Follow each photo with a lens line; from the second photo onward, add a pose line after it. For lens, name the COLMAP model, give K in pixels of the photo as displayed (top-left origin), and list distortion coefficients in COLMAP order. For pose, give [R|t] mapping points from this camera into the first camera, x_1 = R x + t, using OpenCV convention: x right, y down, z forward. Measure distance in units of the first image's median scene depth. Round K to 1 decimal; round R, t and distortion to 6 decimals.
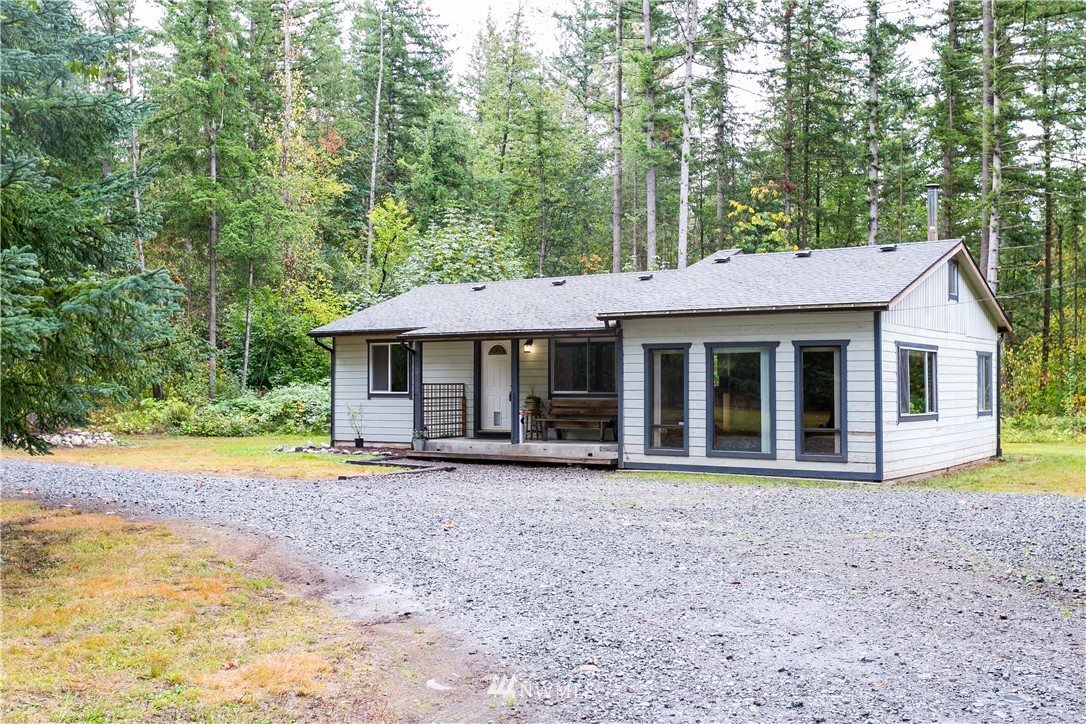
lens RADIAL K [[1157.9, 0, 543.0], [0, 1157.9, 362.0], [0, 0, 1]] dist [-0.010787, -0.004592]
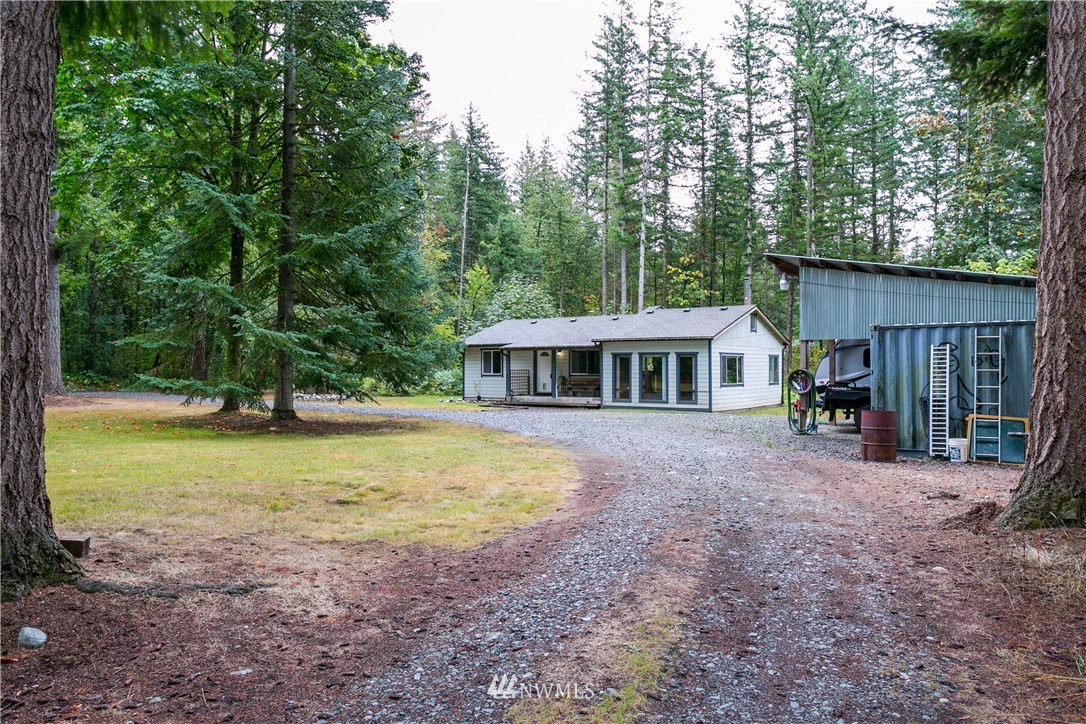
lens RADIAL K [[816.1, 0, 543.0], [0, 816.1, 362.0], [0, 0, 1]] dist [0.000485, 0.000002]
pose [[0.999847, -0.001291, -0.017473, -0.016103], [0.001547, 0.999891, 0.014657, -0.017662], [0.017452, -0.014682, 0.999740, -0.490738]]
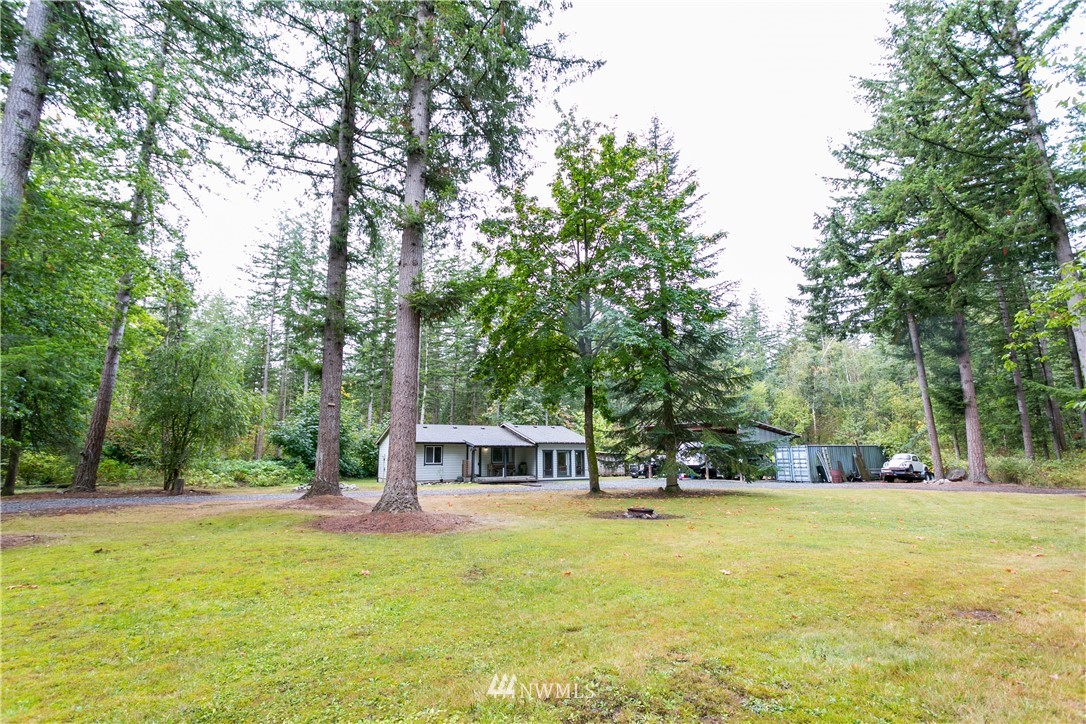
lens RADIAL K [[510.7, 0, 543.0], [0, 510.7, 362.0], [0, 0, 1]] dist [0.000916, 0.001179]
pose [[0.411243, 0.160221, 0.897334, -1.292766], [-0.015806, 0.985536, -0.168726, -0.014148], [-0.911389, 0.055204, 0.407827, 0.209573]]
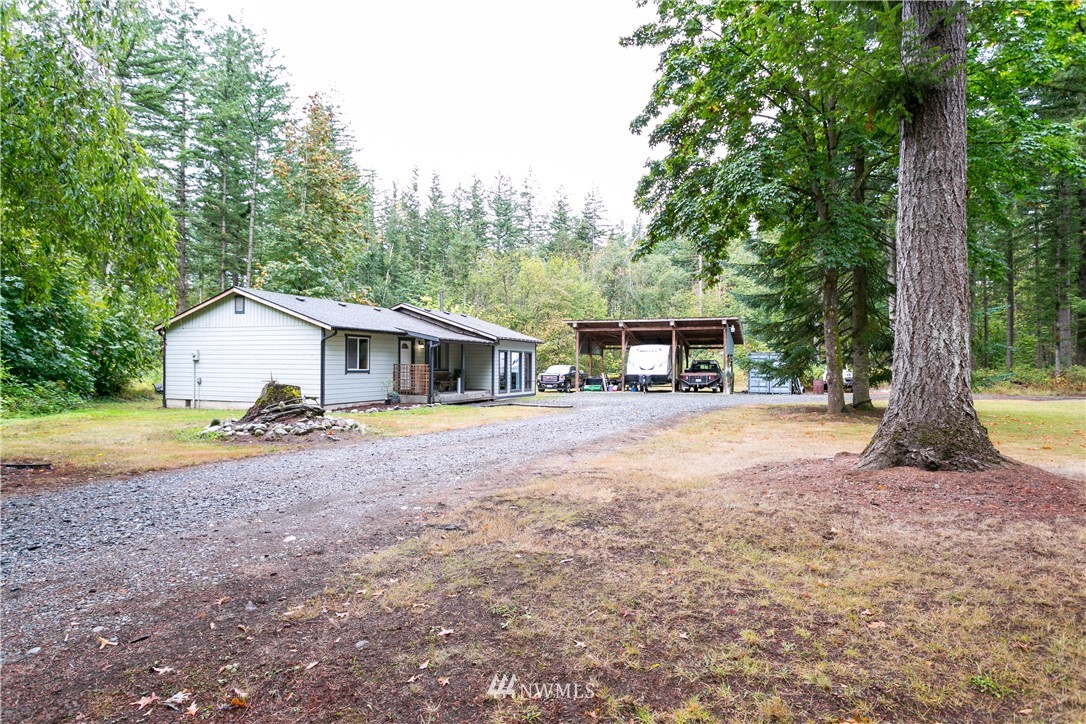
lens RADIAL K [[608.1, 0, 543.0], [0, 608.1, 362.0], [0, 0, 1]] dist [-0.001515, -0.000137]
pose [[-0.205275, 0.001593, 0.978703, -1.020475], [-0.032611, 0.999432, -0.008467, 0.015871], [-0.978161, -0.033654, -0.205106, 0.974129]]
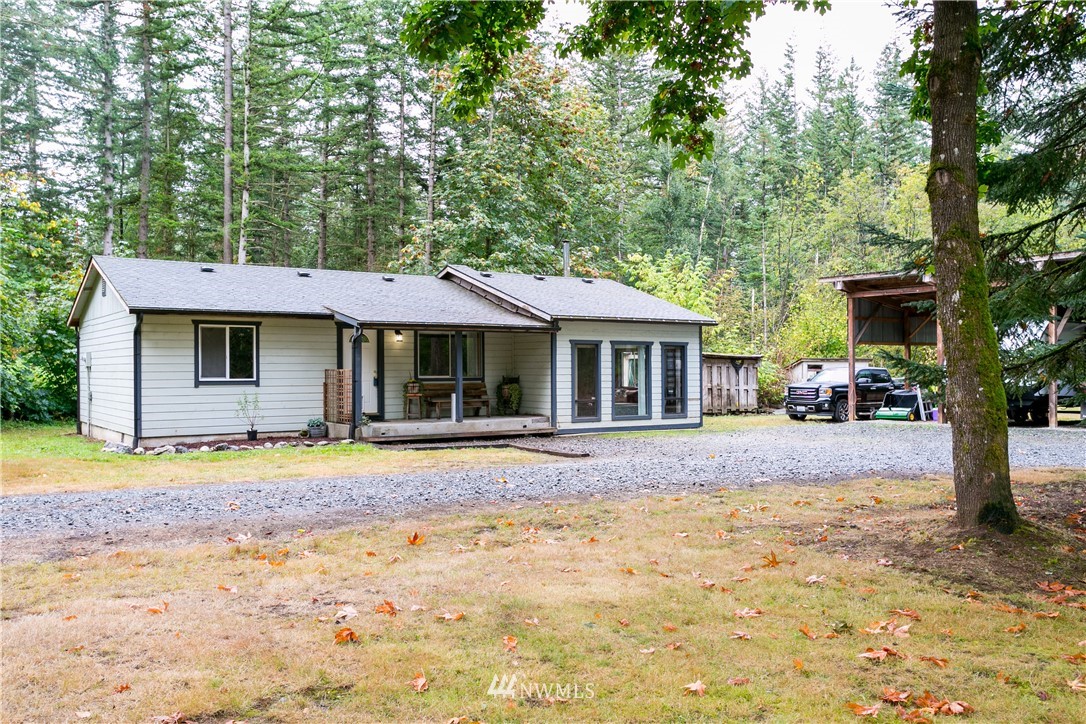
lens RADIAL K [[917.4, 0, 543.0], [0, 917.4, 362.0], [0, 0, 1]] dist [0.008103, 0.005714]
pose [[0.369530, 0.004097, 0.929210, -0.750995], [-0.018355, 0.999827, 0.002891, 0.006116], [-0.929038, -0.018124, 0.369541, 0.527583]]
